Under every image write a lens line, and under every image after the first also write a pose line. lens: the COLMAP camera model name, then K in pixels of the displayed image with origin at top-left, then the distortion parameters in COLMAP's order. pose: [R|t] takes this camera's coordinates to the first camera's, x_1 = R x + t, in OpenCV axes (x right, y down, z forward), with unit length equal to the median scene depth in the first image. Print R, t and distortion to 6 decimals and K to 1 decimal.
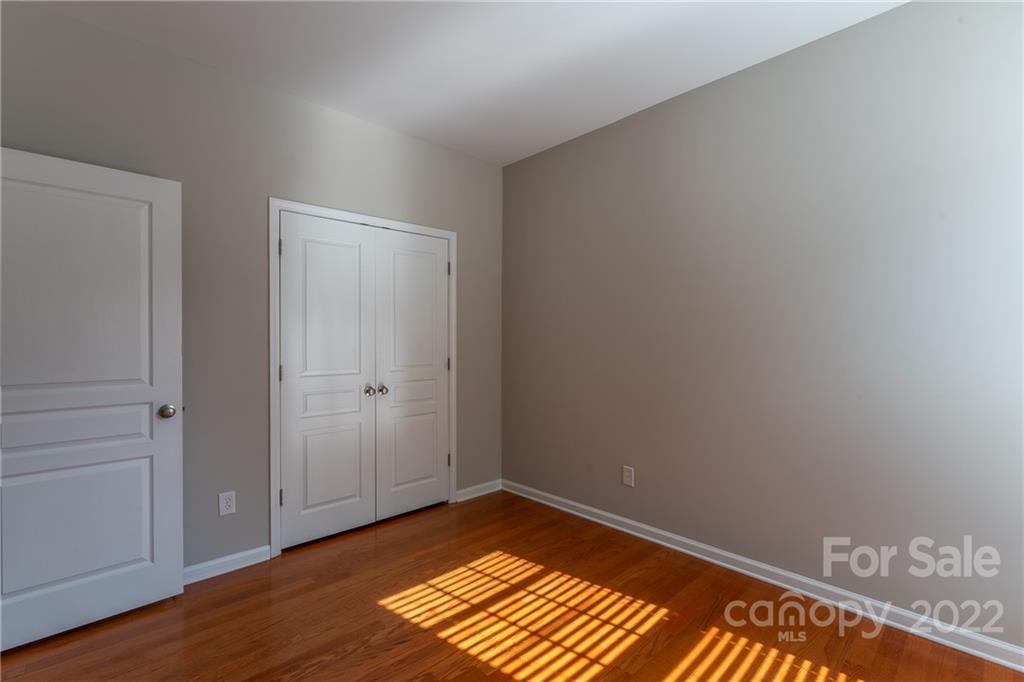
lens RADIAL K [[460.9, 0, 510.4], [0, 460.9, 342.2], [0, 0, 1]] dist [-0.001559, -0.000207]
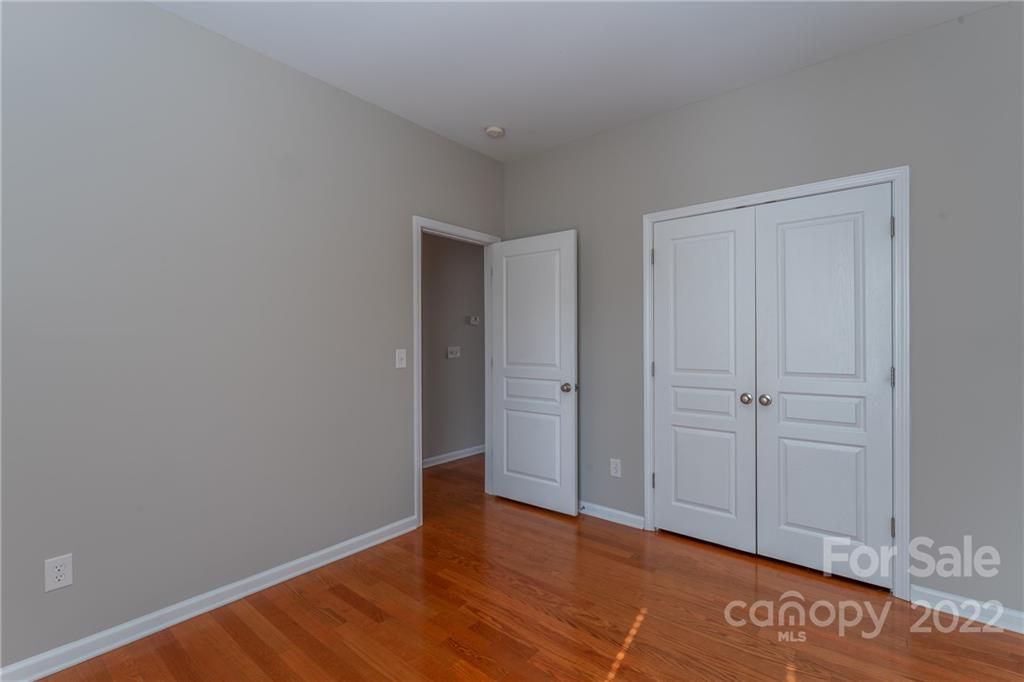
lens RADIAL K [[471.5, 0, 512.0], [0, 471.5, 341.0], [0, 0, 1]] dist [-0.001047, -0.000169]
pose [[0.116539, 0.012626, -0.993106, 0.707020], [0.001335, 0.999916, 0.012869, -0.018747], [0.993185, -0.002826, 0.116512, 0.628676]]
